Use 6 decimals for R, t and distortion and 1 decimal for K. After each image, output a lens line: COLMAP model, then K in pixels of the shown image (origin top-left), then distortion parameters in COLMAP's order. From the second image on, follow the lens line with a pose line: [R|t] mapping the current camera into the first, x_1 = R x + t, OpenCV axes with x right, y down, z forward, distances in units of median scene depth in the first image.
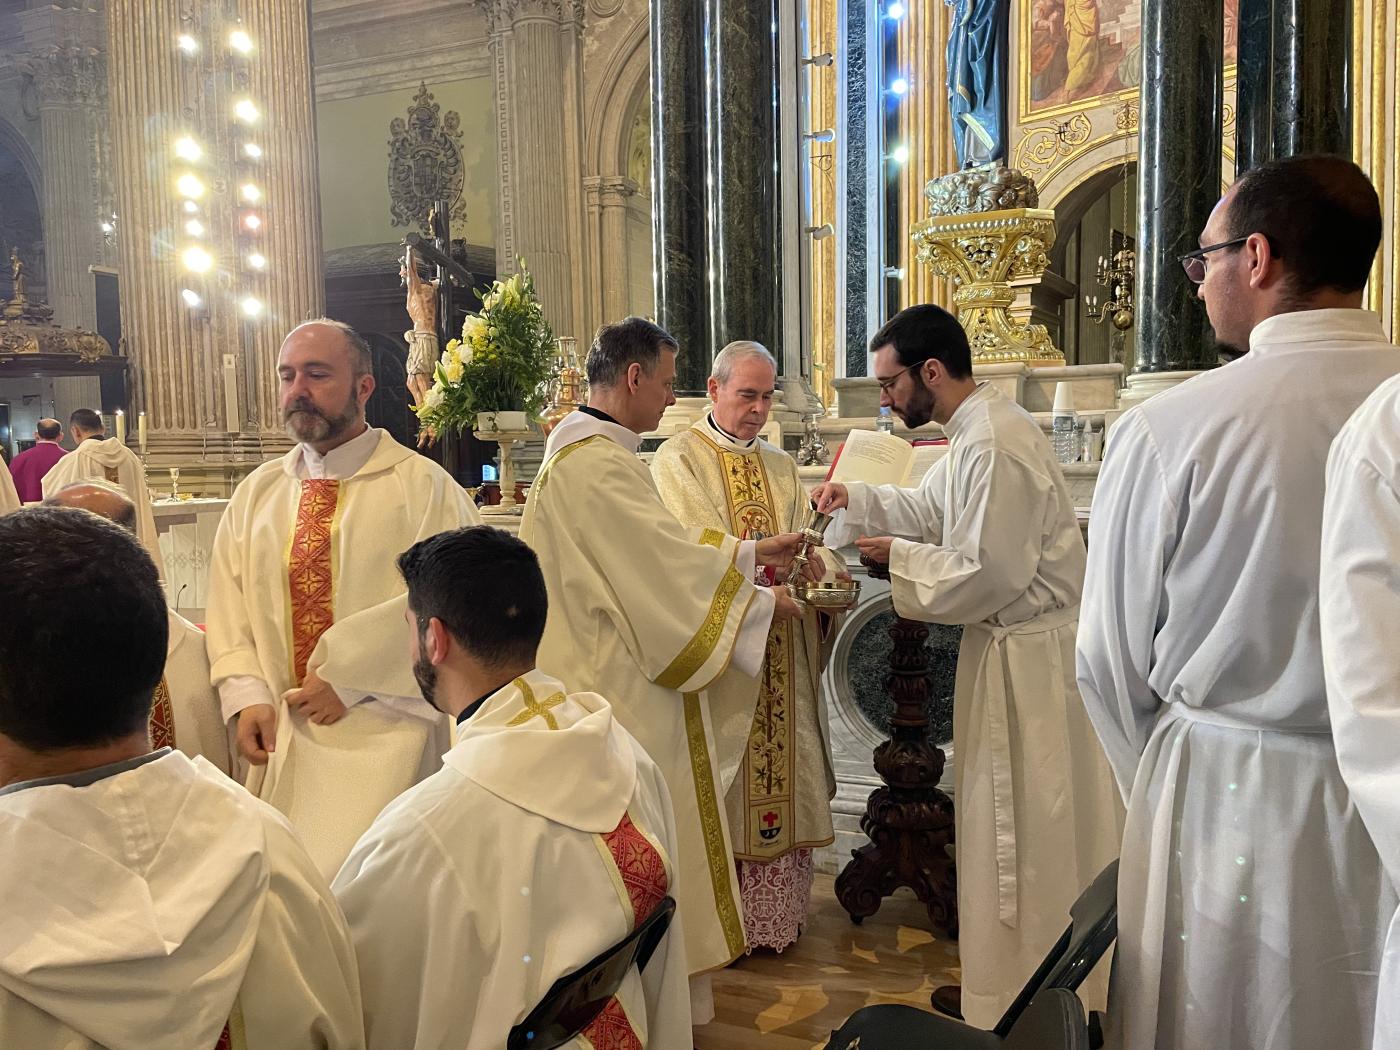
lens RADIAL K [[1077.6, 0, 706.9], [0, 1077.6, 523.0], [0, 0, 1]] dist [0.066793, -0.084841]
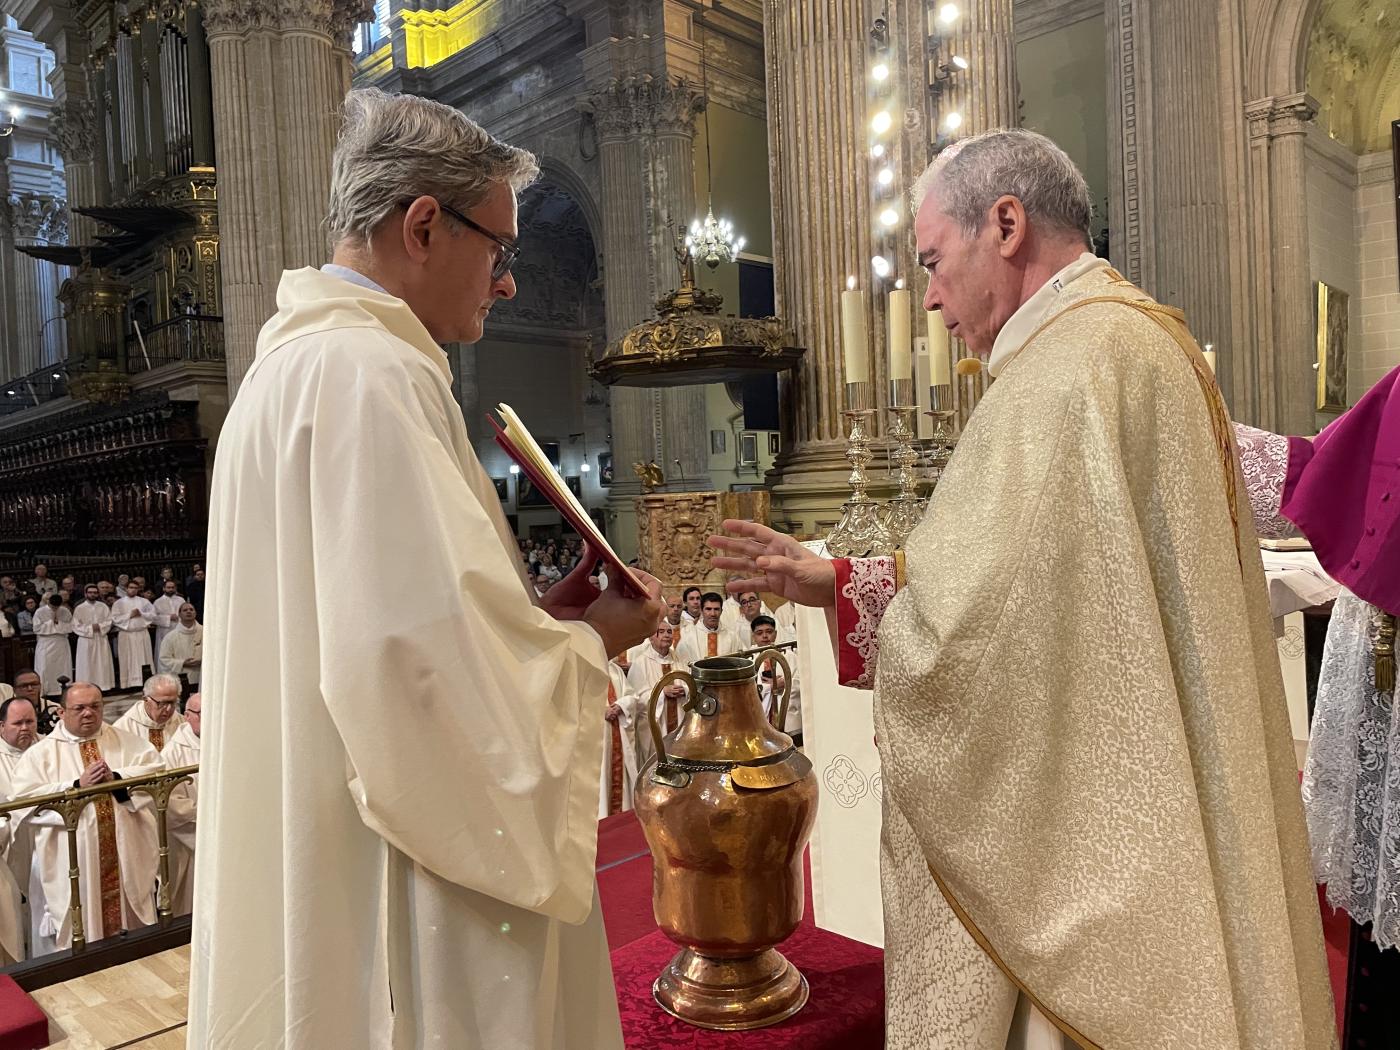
lens RADIAL K [[1077.6, 0, 694.2], [0, 1077.6, 526.2], [0, 0, 1]] dist [0.066793, -0.084841]
pose [[0.920348, -0.015178, -0.390806, -0.144740], [0.005438, 0.999647, -0.026015, -0.001546], [0.391063, 0.021818, 0.920105, 0.119399]]
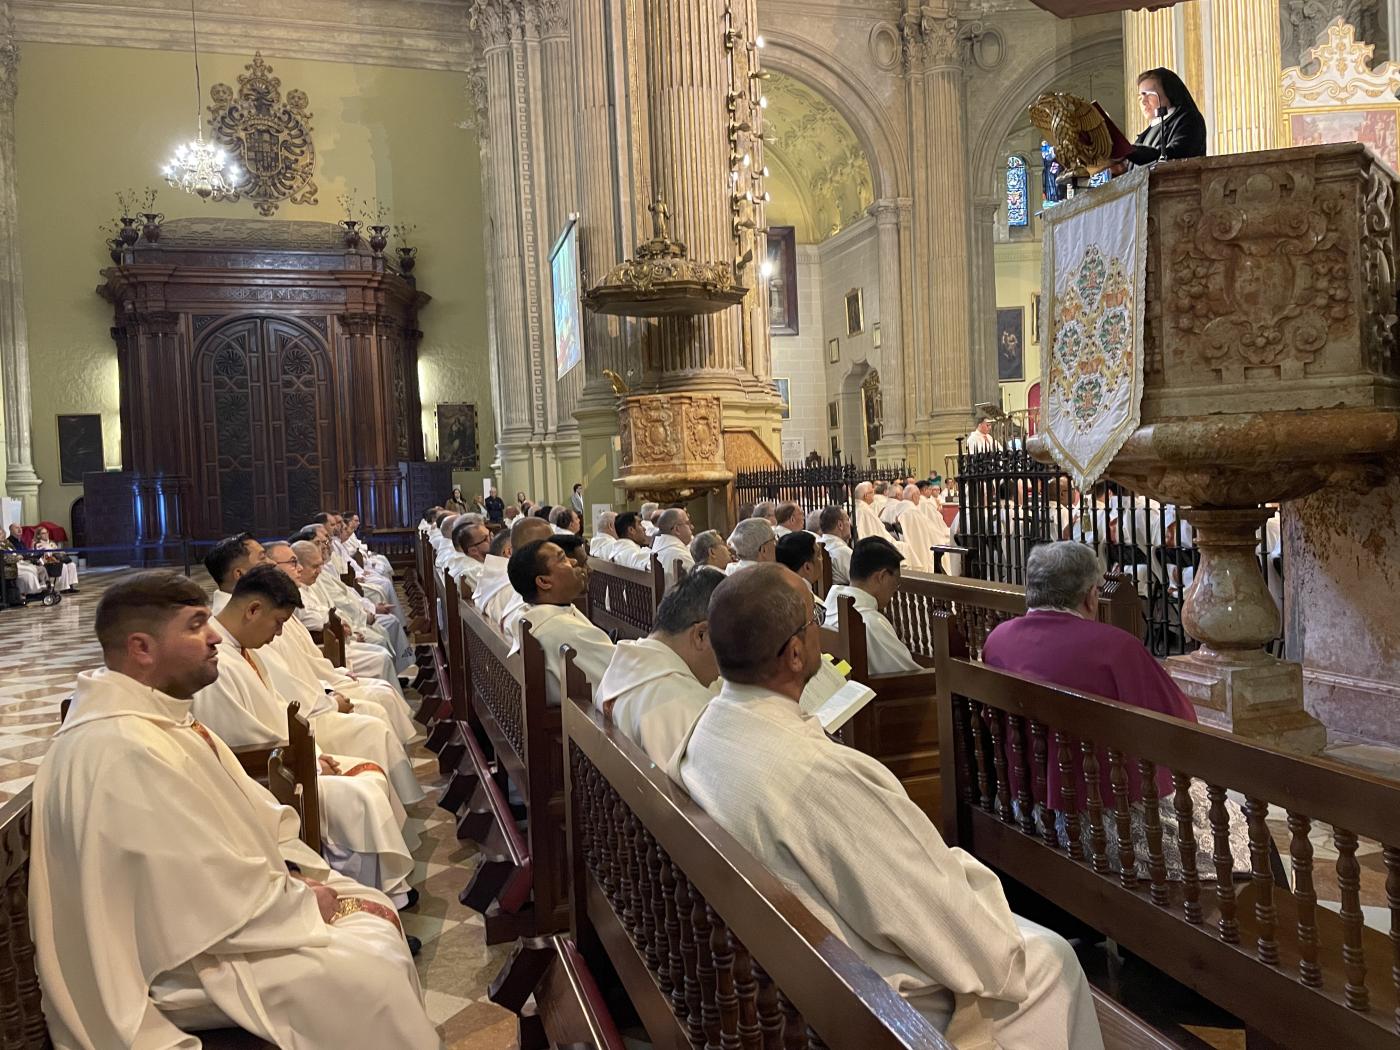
lens RADIAL K [[1077.6, 0, 699.0], [0, 1077.6, 523.6], [0, 0, 1]] dist [0.066793, -0.084841]
pose [[0.782232, -0.041110, 0.621629, -0.590697], [0.073556, 0.996935, -0.026630, 0.048957], [-0.618630, 0.066555, 0.782859, 0.073321]]
